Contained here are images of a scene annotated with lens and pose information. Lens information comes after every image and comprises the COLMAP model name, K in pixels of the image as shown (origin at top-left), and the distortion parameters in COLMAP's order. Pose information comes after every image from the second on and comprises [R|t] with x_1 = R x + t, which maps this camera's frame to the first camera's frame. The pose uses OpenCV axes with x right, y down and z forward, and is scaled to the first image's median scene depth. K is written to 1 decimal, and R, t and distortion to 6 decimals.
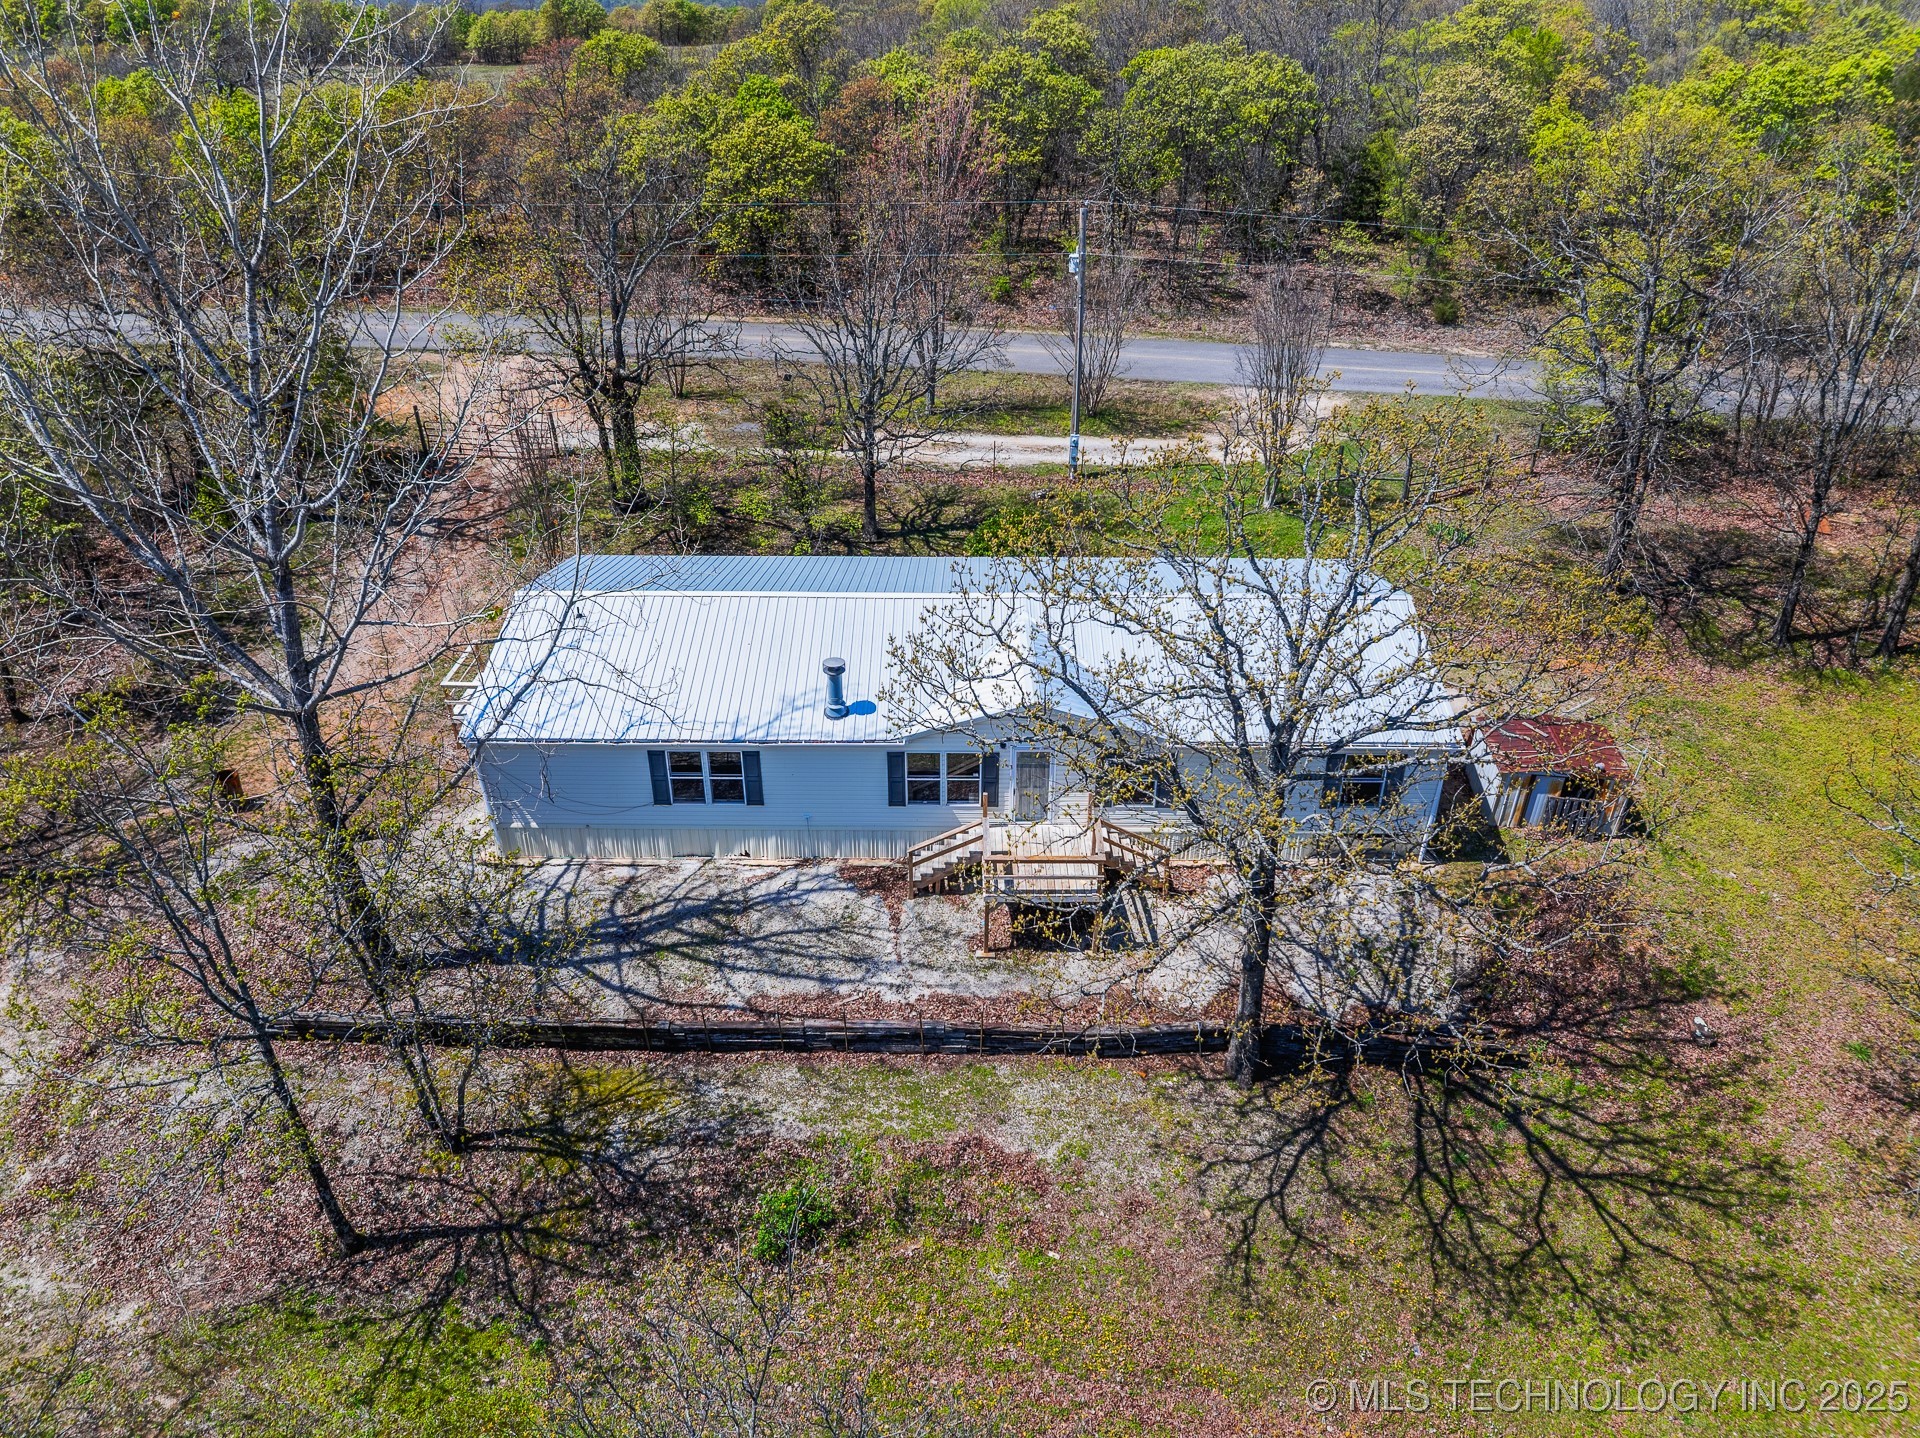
lens RADIAL K [[1351.9, 0, 965.1], [0, 1351.9, 731.4], [0, 0, 1]] dist [-0.021306, 0.002413]
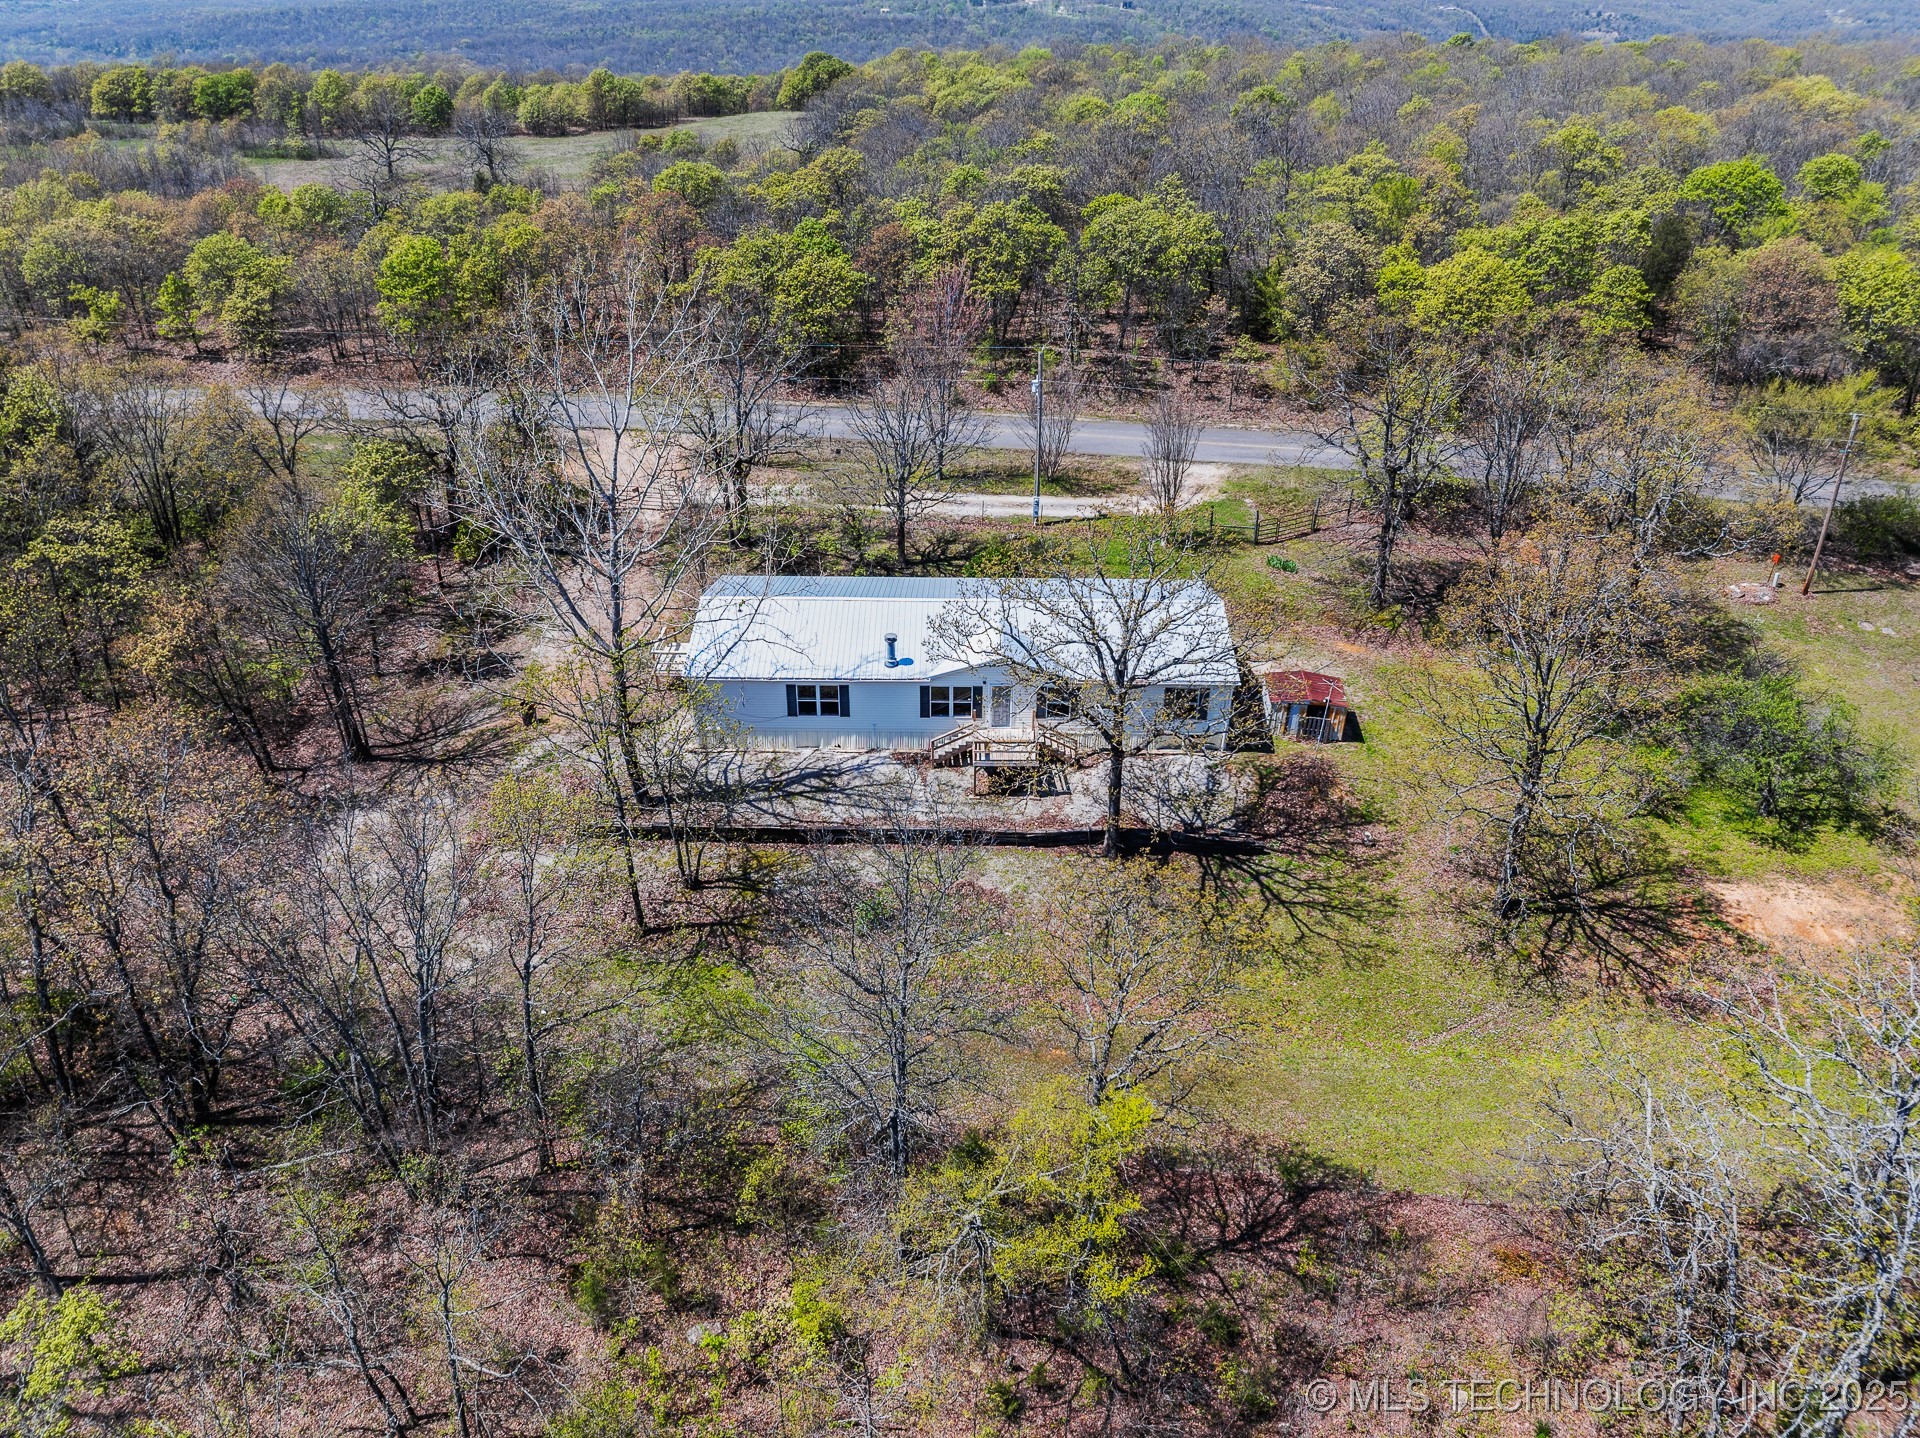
lens RADIAL K [[1351.9, 0, 955.1], [0, 1351.9, 712.1], [0, 0, 1]] dist [-0.021306, 0.002413]
pose [[0.999983, 0.004069, -0.004107, -0.003609], [-0.004188, 0.999559, -0.029401, 0.101838], [0.003986, 0.029418, 0.999559, -0.786916]]
